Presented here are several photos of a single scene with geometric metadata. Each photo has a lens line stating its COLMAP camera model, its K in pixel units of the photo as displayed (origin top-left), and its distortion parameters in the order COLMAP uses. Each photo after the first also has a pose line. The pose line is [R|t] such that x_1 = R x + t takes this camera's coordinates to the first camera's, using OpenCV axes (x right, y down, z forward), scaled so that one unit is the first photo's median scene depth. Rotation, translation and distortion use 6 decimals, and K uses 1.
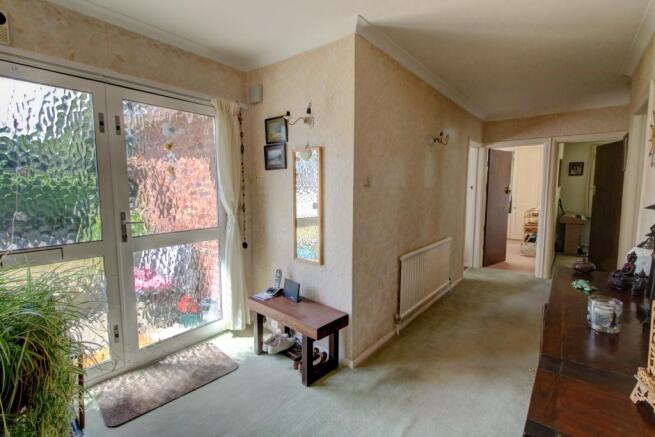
lens RADIAL K [[301.1, 0, 326.9], [0, 301.1, 216.1], [0, 0, 1]] dist [-0.000251, -0.000014]
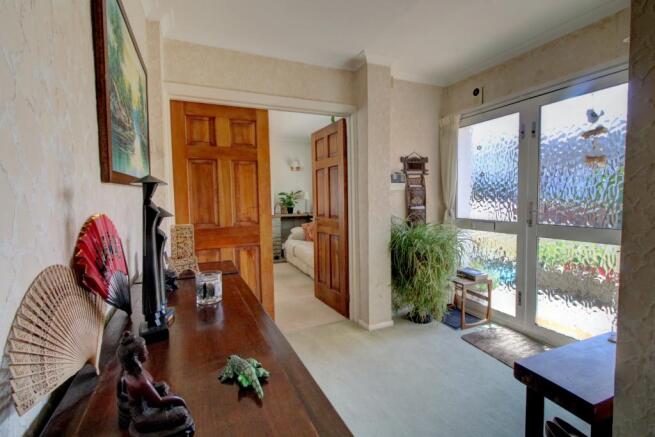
lens RADIAL K [[301.1, 0, 326.3], [0, 301.1, 216.8], [0, 0, 1]] dist [-0.000251, -0.000014]
pose [[-0.442550, 0.075830, -0.893532, 0.814013], [-0.068149, 0.990693, 0.117828, -0.042652], [0.894151, 0.113038, -0.433263, 0.852172]]
